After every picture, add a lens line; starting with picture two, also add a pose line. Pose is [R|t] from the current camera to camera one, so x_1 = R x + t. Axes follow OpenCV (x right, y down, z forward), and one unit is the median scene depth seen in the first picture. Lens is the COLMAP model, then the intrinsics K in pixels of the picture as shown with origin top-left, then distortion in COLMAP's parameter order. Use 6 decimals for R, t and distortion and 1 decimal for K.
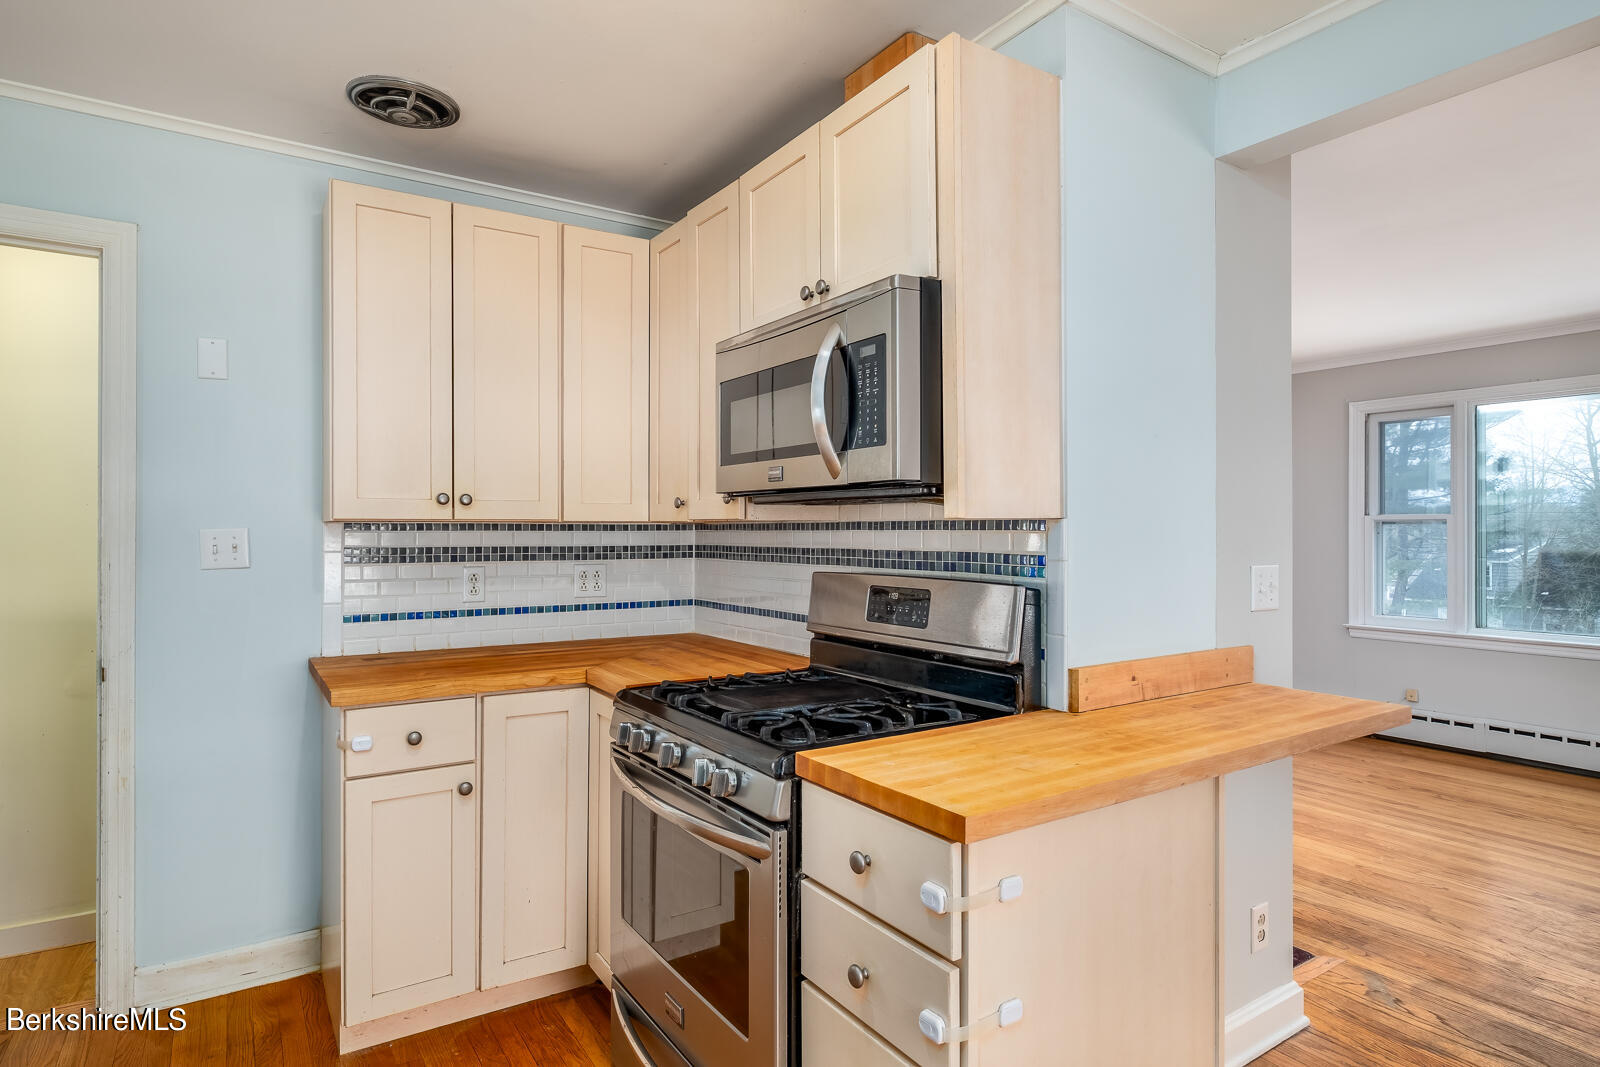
lens RADIAL K [[866.6, 0, 805.3], [0, 866.6, 527.4], [0, 0, 1]] dist [-0.002796, -0.000512]
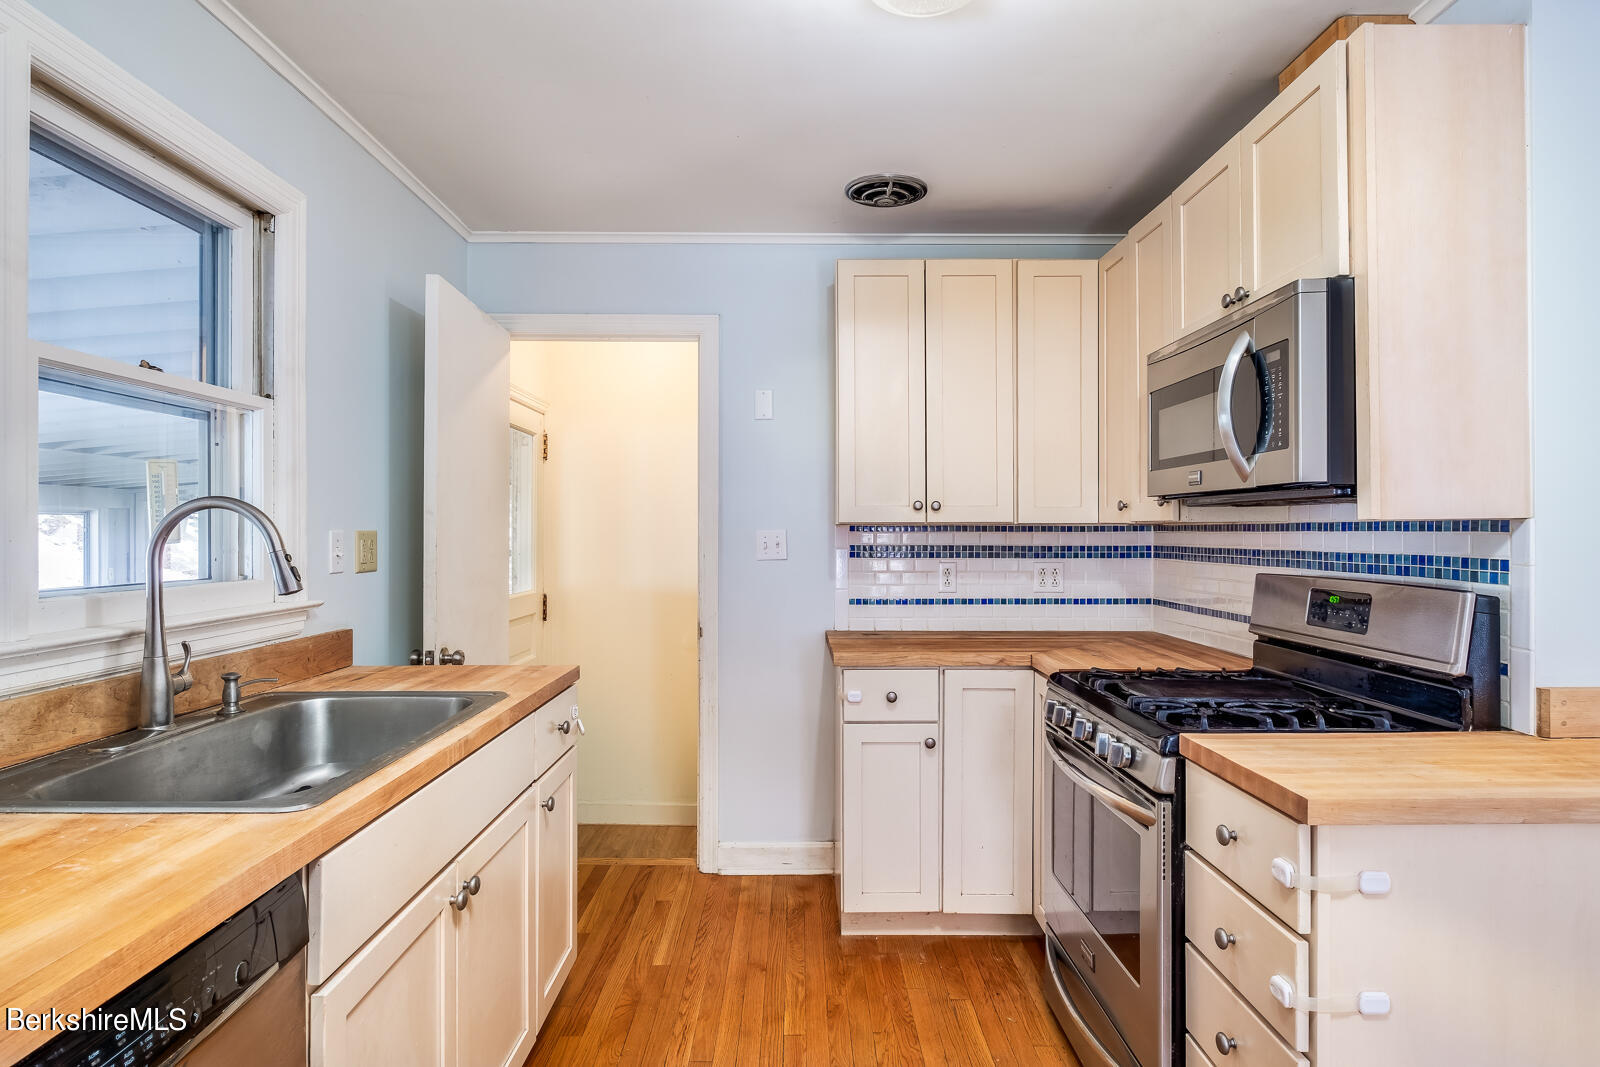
lens RADIAL K [[866.6, 0, 805.3], [0, 866.6, 527.4], [0, 0, 1]] dist [-0.002796, -0.000512]
pose [[0.839298, -0.002763, -0.543664, 0.123116], [0.002563, 0.999996, -0.001125, -0.001597], [0.543665, -0.000449, 0.839302, -0.119549]]
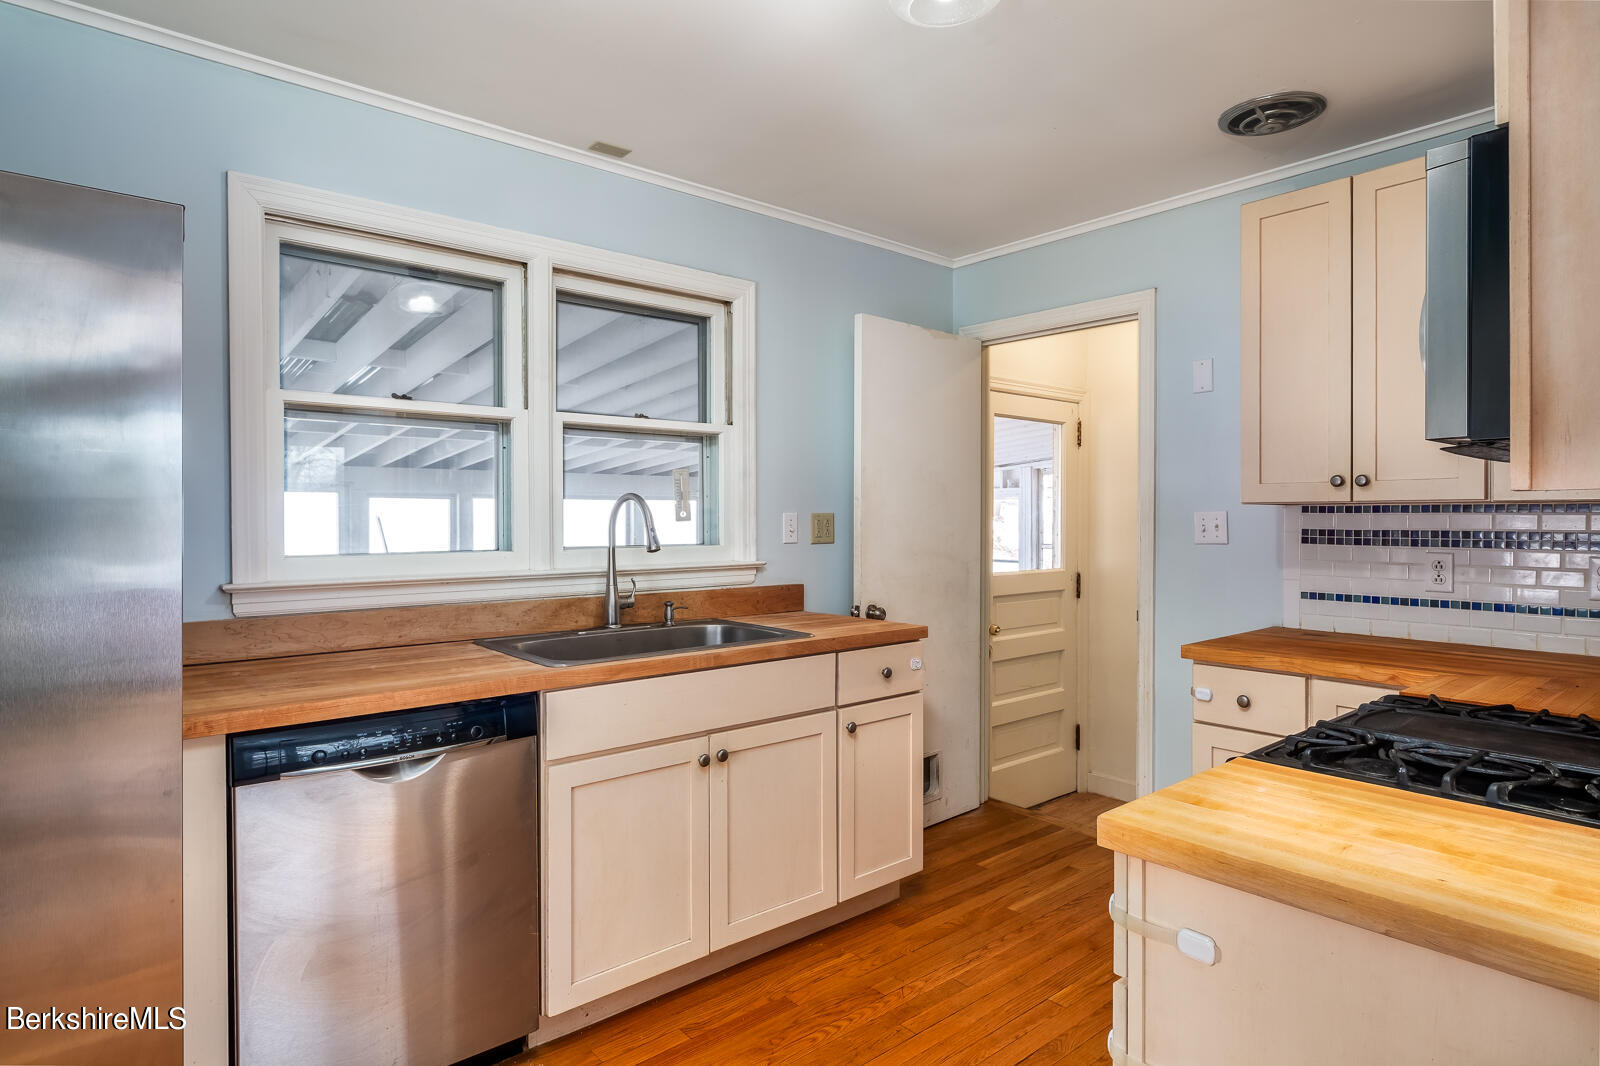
lens RADIAL K [[856.7, 0, 794.3], [0, 856.7, 525.4], [0, 0, 1]] dist [0.000323, -0.001144]
pose [[0.135162, 0.011689, -0.990755, 0.530787], [0.005466, 0.999906, 0.012543, 0.002634], [0.990808, -0.007111, 0.135086, 0.276299]]
